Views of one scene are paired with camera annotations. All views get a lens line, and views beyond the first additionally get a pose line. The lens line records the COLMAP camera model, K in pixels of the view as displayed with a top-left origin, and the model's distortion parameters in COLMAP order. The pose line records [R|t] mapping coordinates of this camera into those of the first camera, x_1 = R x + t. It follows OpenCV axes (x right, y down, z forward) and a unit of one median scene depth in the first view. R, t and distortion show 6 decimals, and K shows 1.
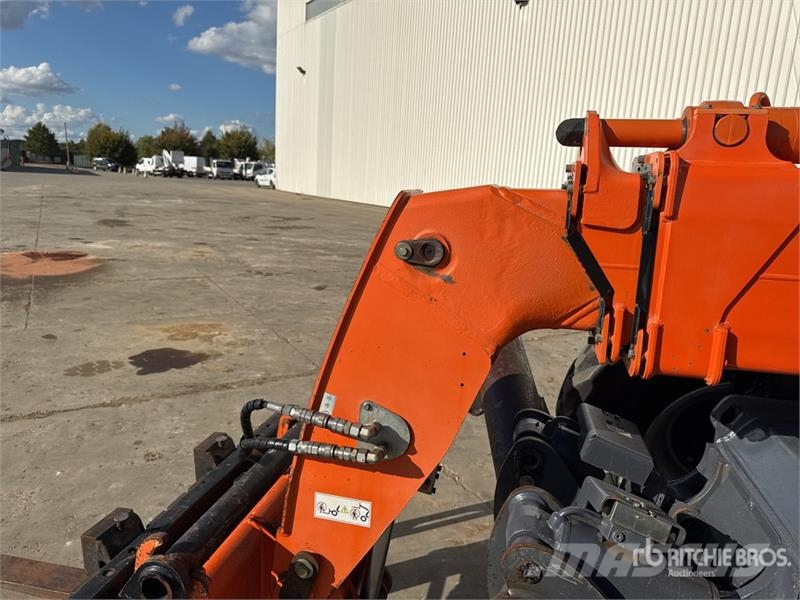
lens RADIAL K [[568.5, 0, 396.3], [0, 568.5, 282.4], [0, 0, 1]] dist [0.036769, -0.002371]
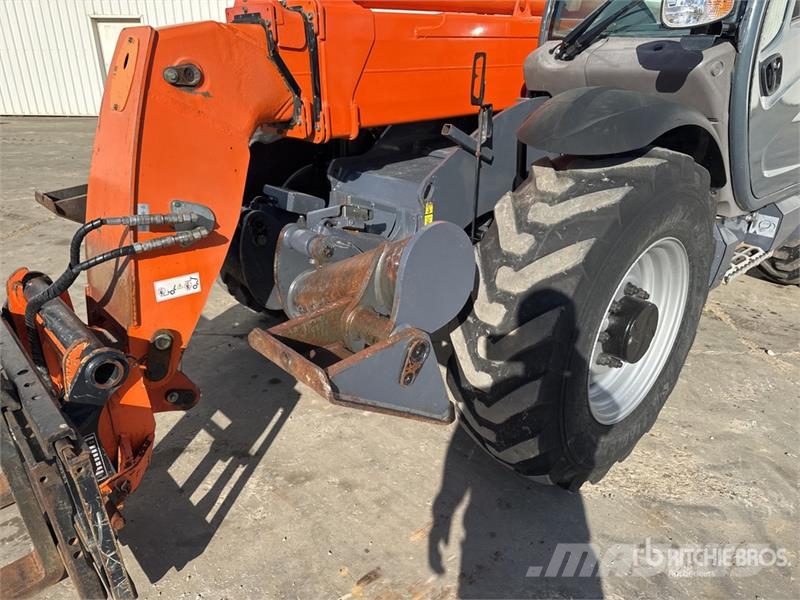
lens RADIAL K [[564.2, 0, 406.8], [0, 564.2, 307.5], [0, 0, 1]] dist [-0.004462, -0.004677]
pose [[0.571177, -0.371105, 0.732146, -0.798188], [0.175769, 0.926569, 0.332529, 0.100171], [-0.801787, -0.061244, 0.594463, -0.223756]]
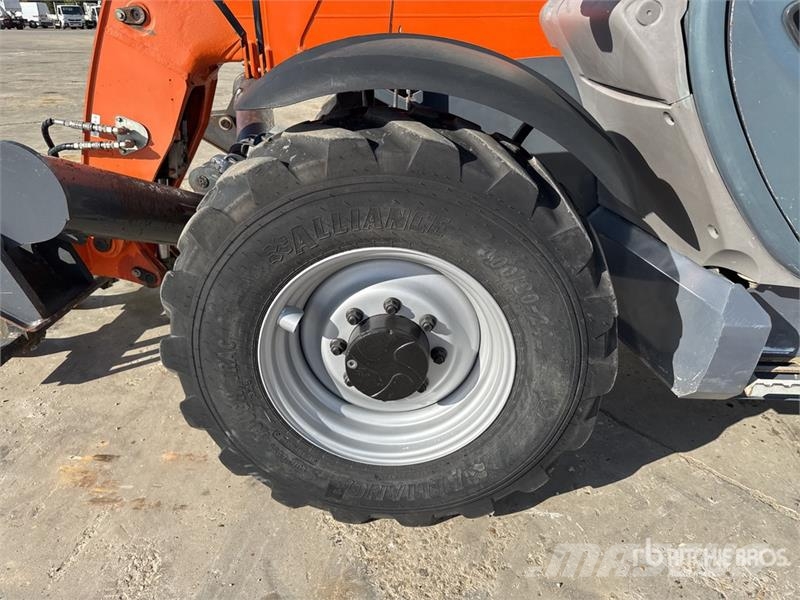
lens RADIAL K [[561.2, 0, 400.0], [0, 561.2, 300.0], [0, 0, 1]] dist [-0.015686, -0.003176]
pose [[0.980649, -0.116456, 0.157370, 0.442320], [0.066819, 0.954664, 0.290088, 0.306788], [-0.184018, -0.273959, 0.943972, -0.851914]]
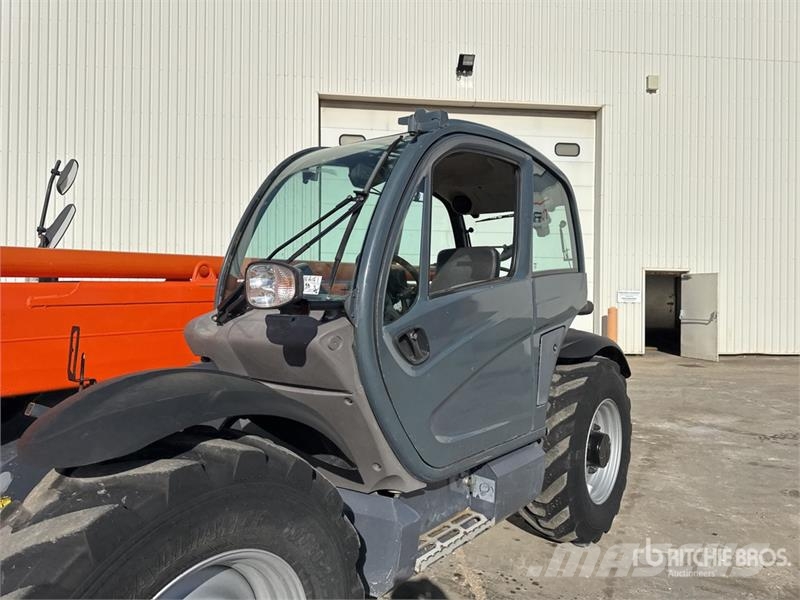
lens RADIAL K [[567.6, 0, 399.4], [0, 567.6, 288.4], [0, 0, 1]] dist [-0.002533, -0.002969]
pose [[0.440925, -0.036888, 0.896785, -0.206251], [0.170519, 0.984400, -0.043348, 0.107124], [-0.881197, 0.172032, 0.440337, -0.774191]]
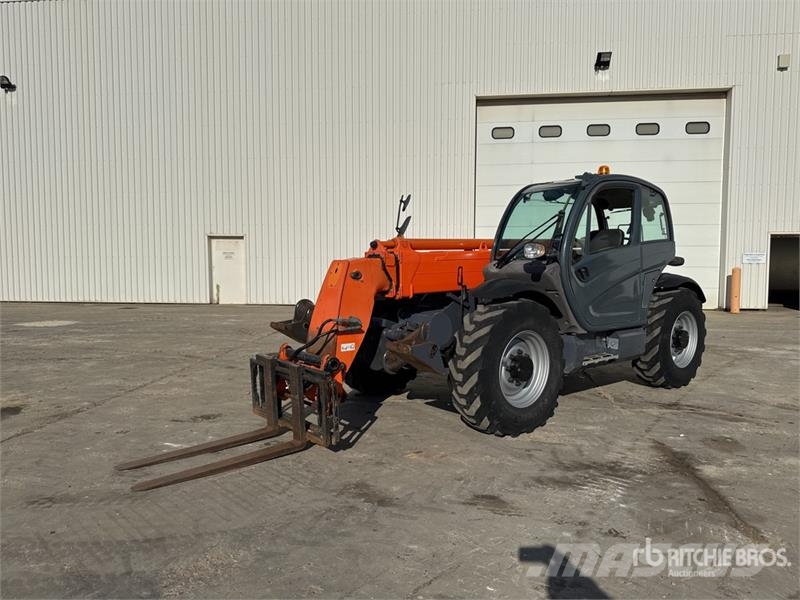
lens RADIAL K [[585.6, 0, 374.8], [0, 585.6, 306.8], [0, 0, 1]] dist [-0.000625, -0.027416]
pose [[0.647062, -0.110000, 0.754461, -2.863384], [0.173513, 0.984818, -0.005228, 0.200043], [-0.742431, 0.134292, 0.656325, -1.667424]]
